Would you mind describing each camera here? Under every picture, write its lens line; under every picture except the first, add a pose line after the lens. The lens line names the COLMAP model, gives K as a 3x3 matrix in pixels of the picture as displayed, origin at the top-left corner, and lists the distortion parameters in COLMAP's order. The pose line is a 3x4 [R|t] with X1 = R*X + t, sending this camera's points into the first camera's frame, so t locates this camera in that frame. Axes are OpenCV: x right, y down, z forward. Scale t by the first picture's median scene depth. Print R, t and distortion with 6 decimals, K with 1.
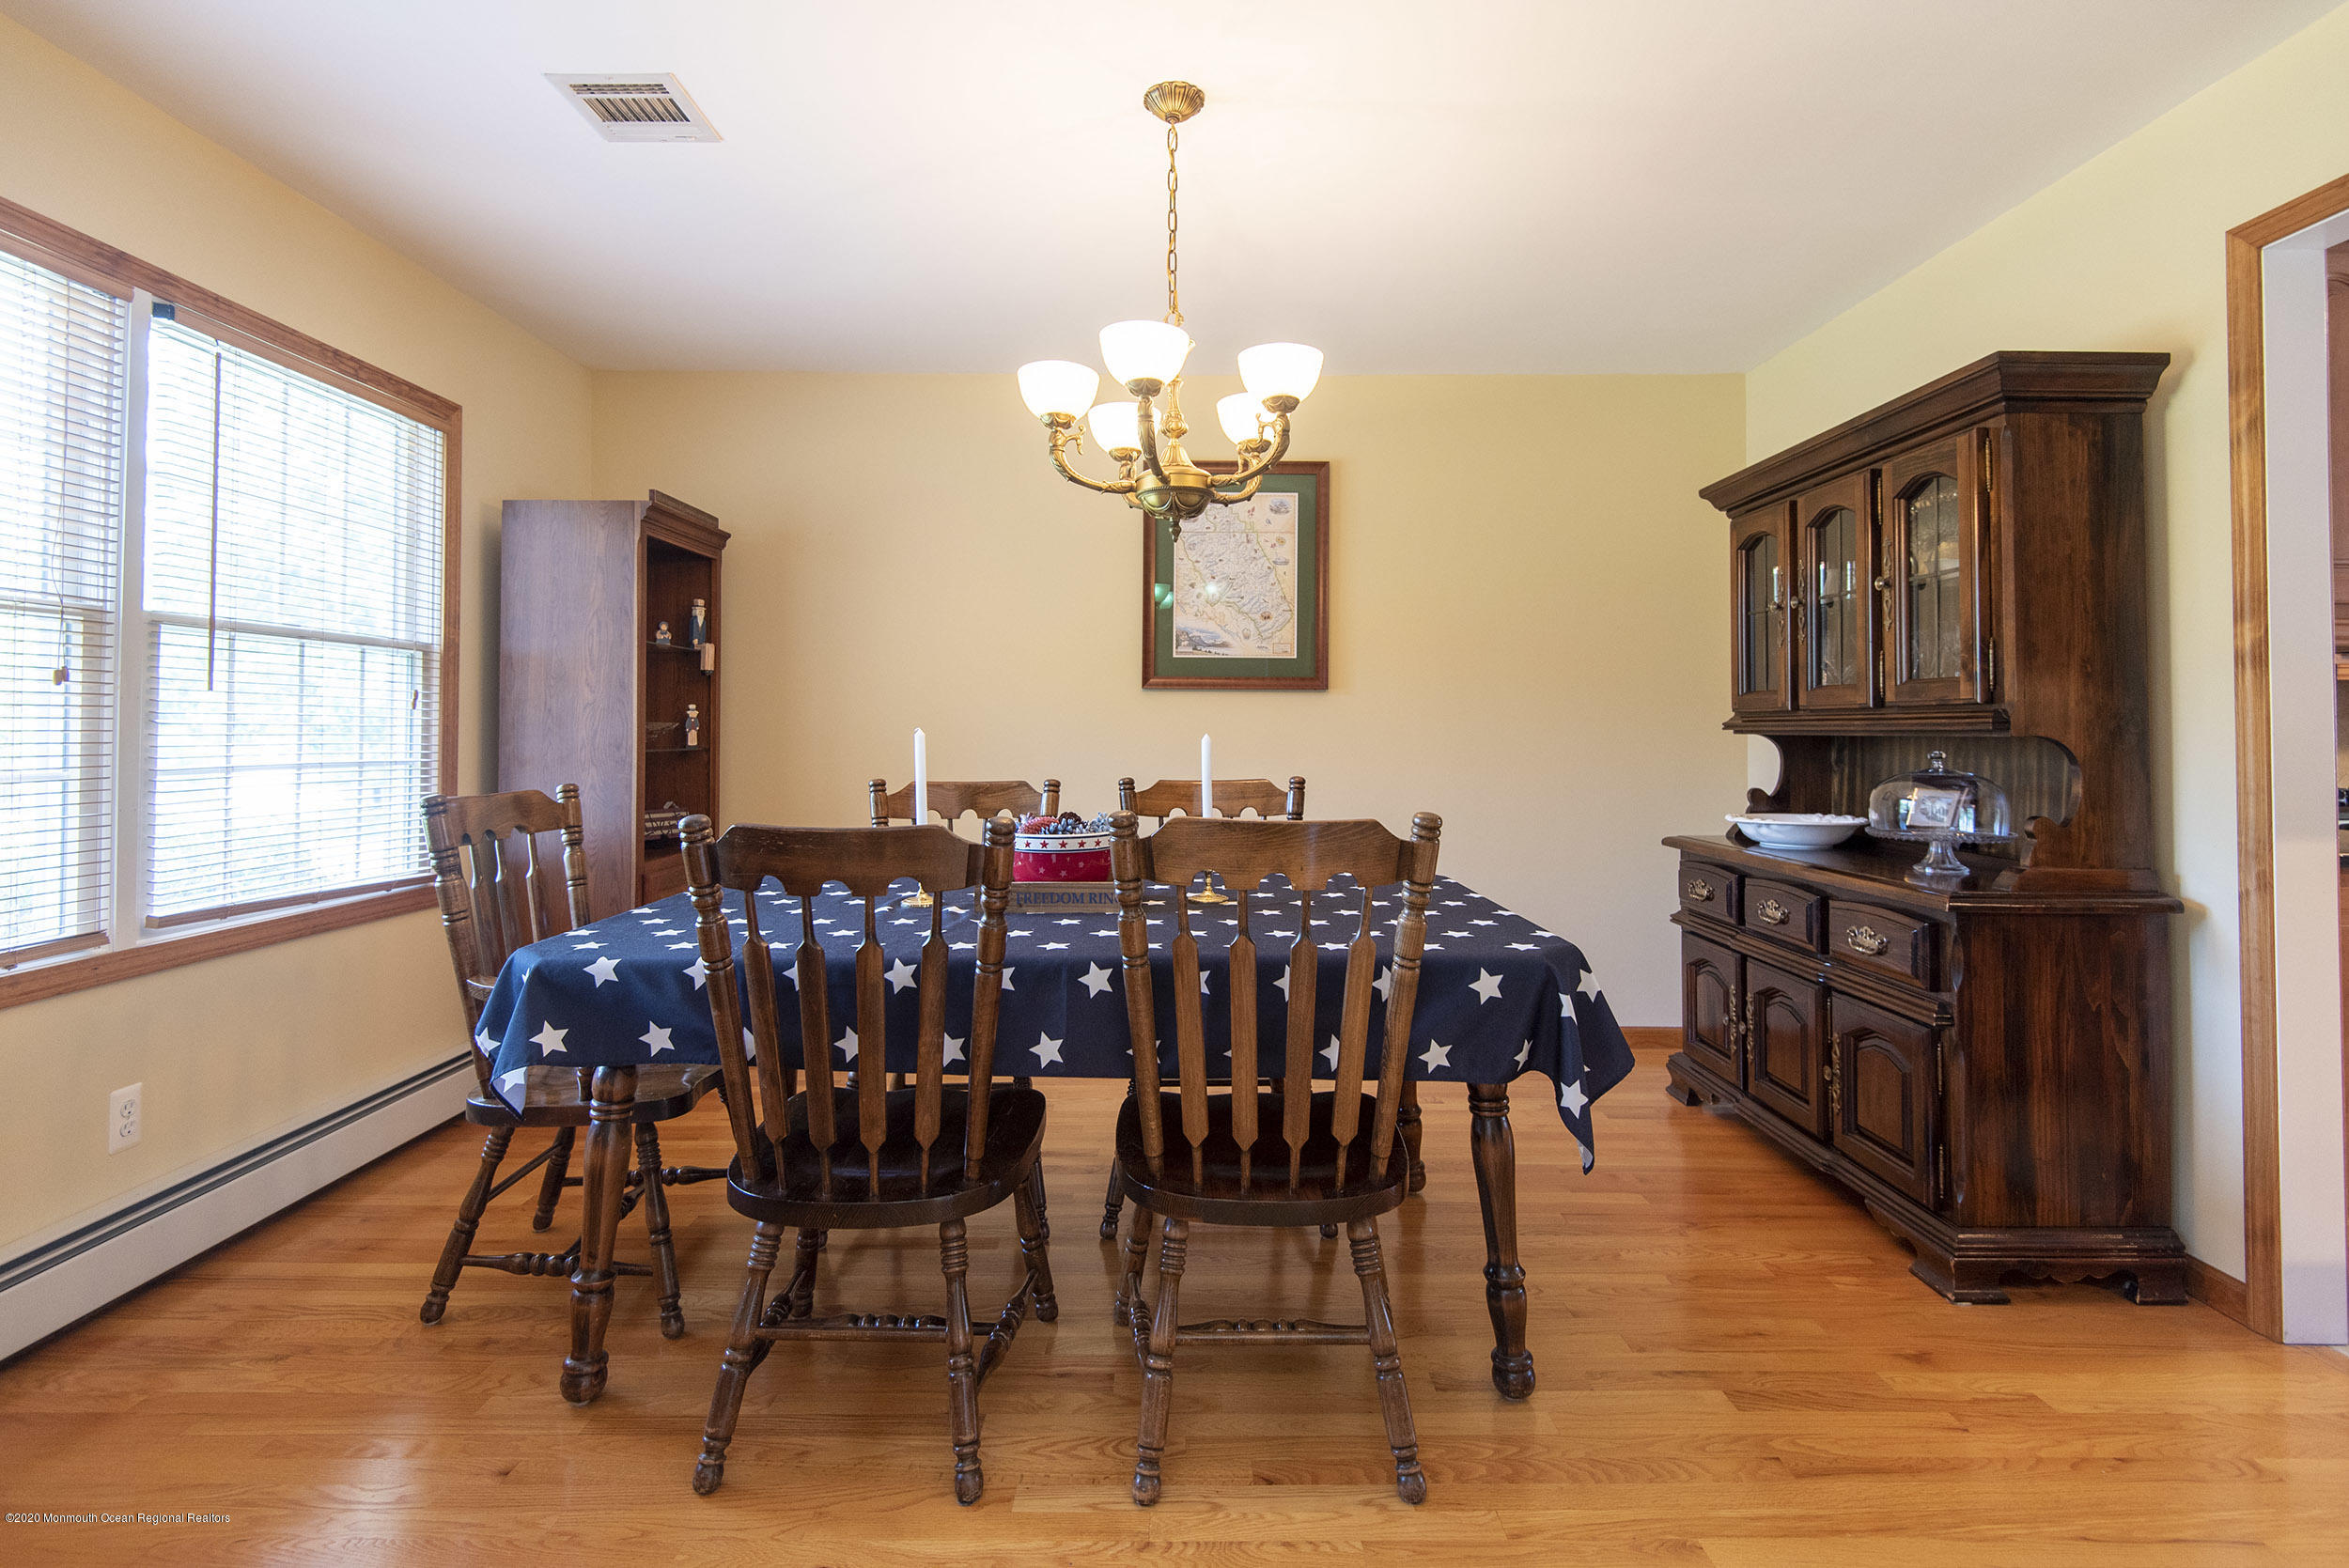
lens RADIAL K [[1077.4, 0, 1176.7], [0, 1077.4, 706.2], [0, 0, 1]] dist [0.018658, -0.011190]
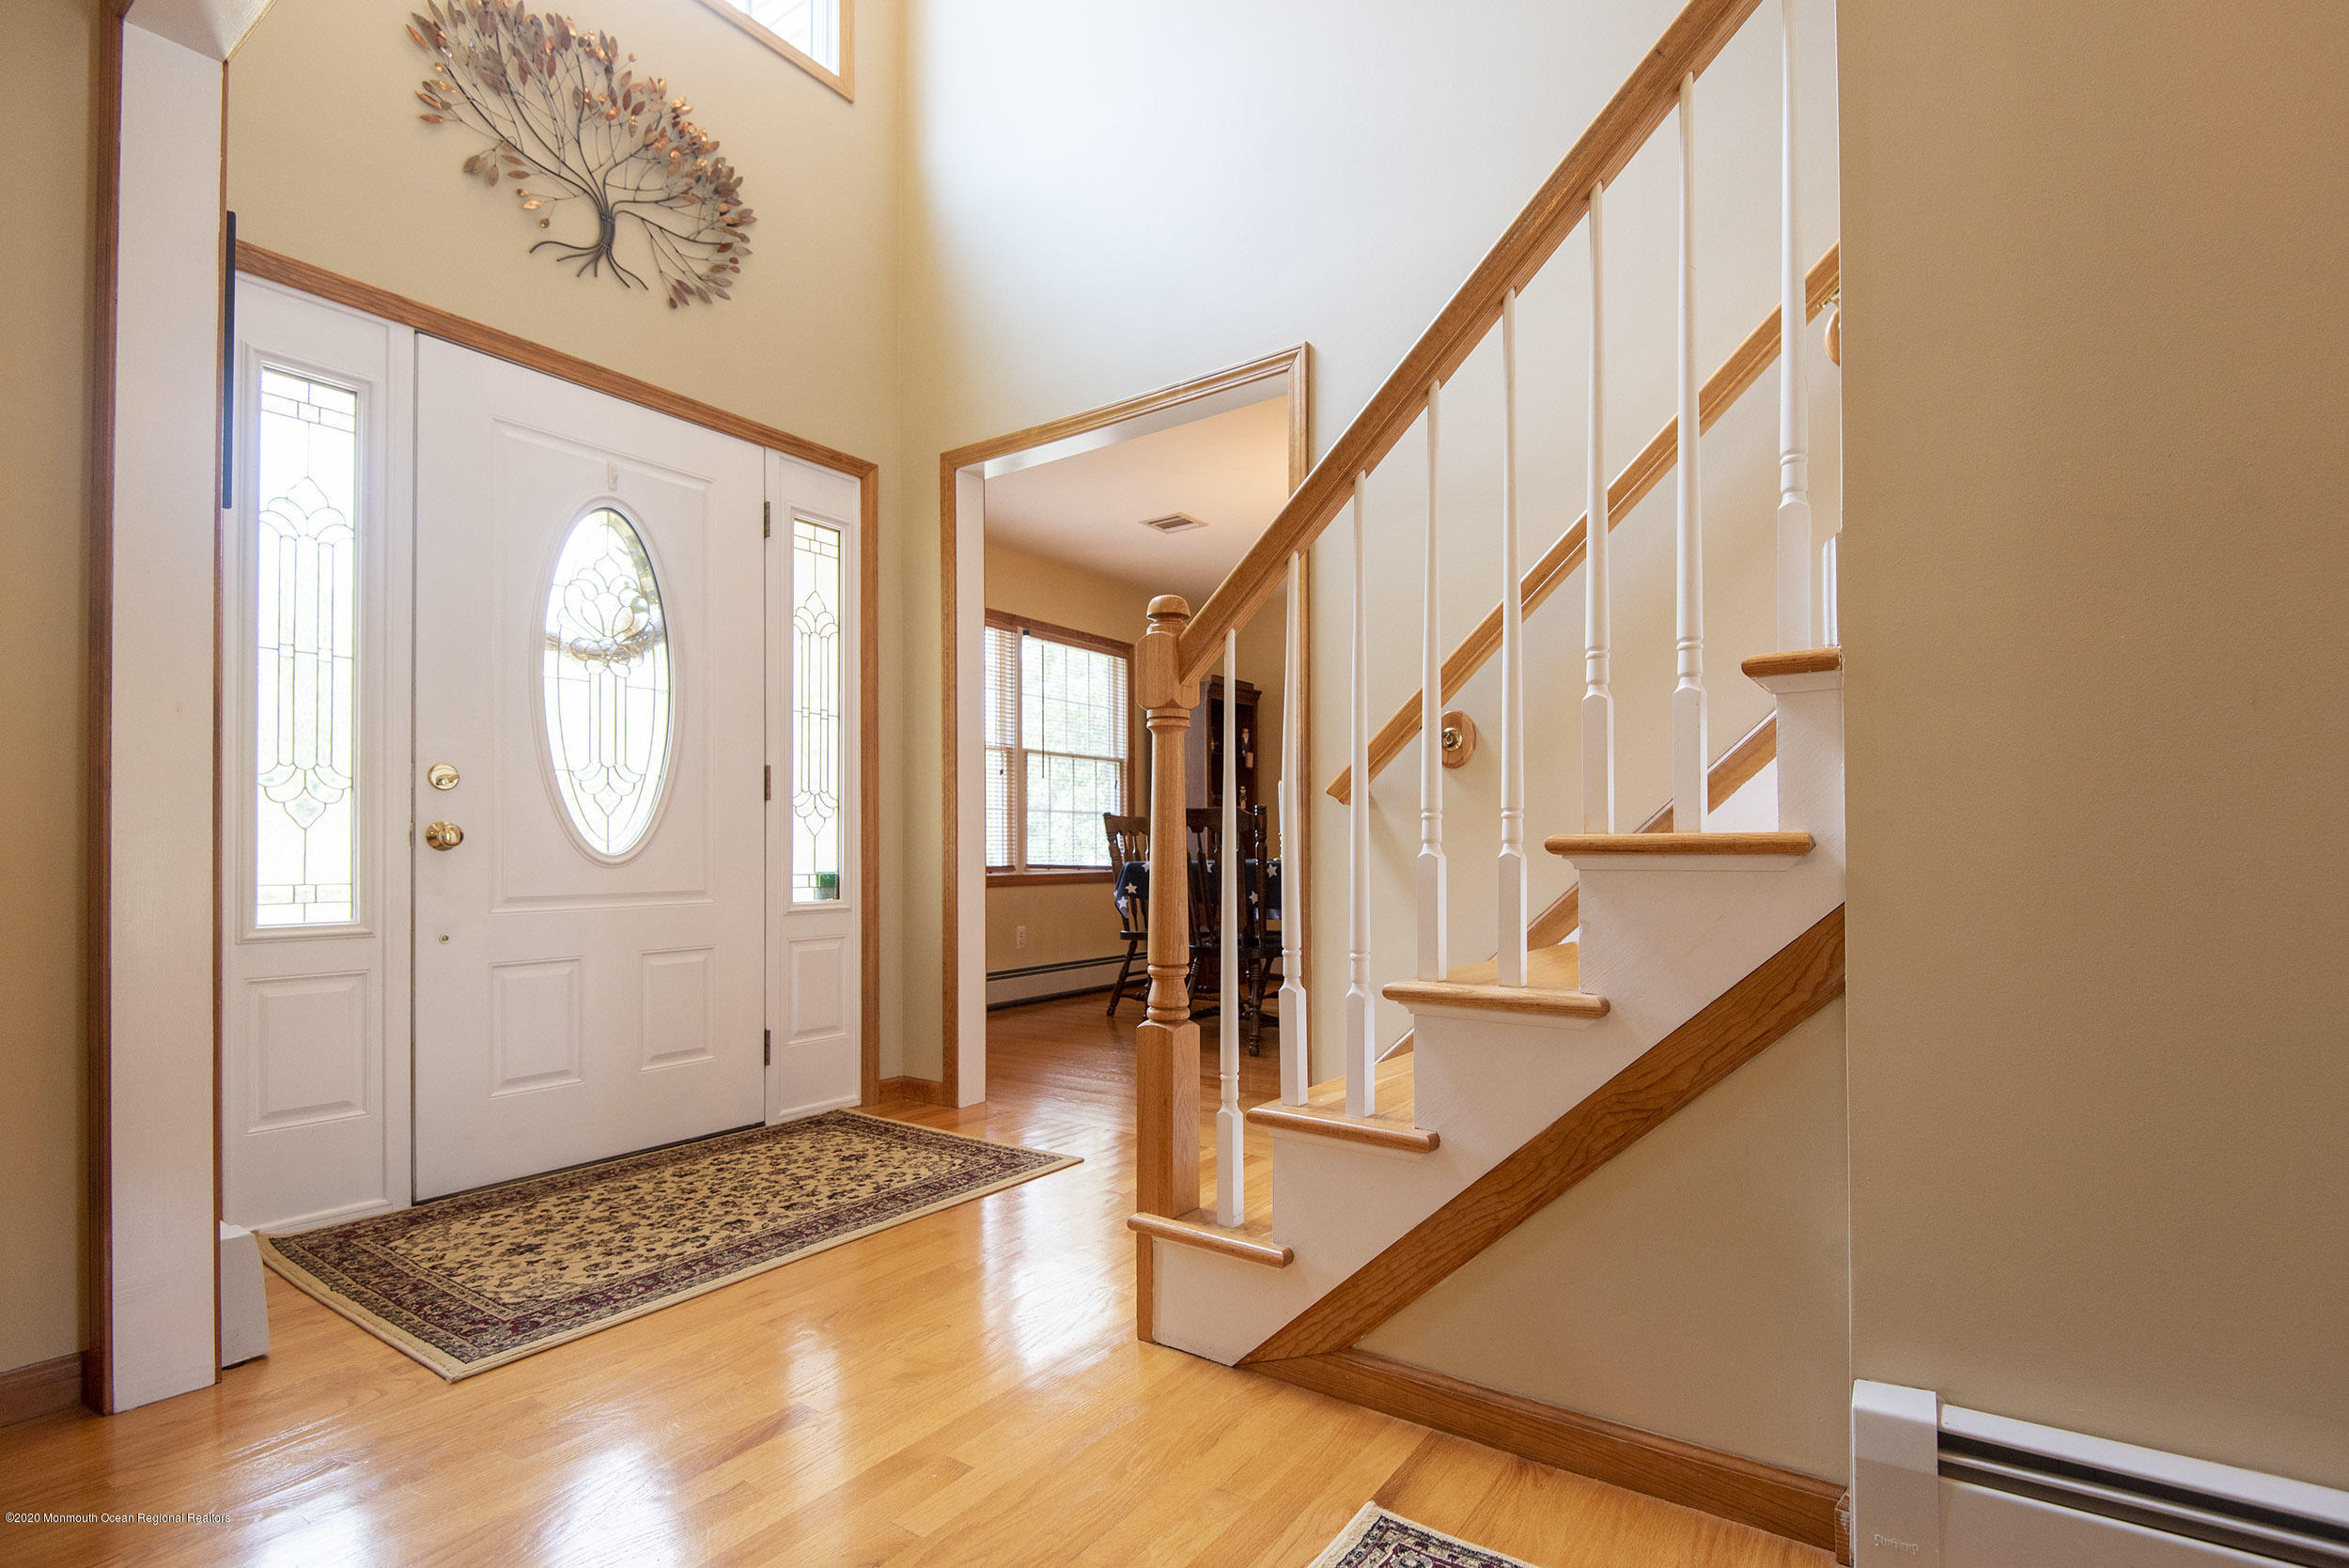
lens RADIAL K [[1092.5, 0, 1200.0], [0, 1092.5, 841.6], [0, 0, 1]] dist [-0.013407, -0.000474]
pose [[0.827733, -0.008036, -0.561064, 0.850570], [0.016233, 0.999822, 0.009628, 0.115606], [0.560887, -0.017077, 0.827716, -0.915057]]
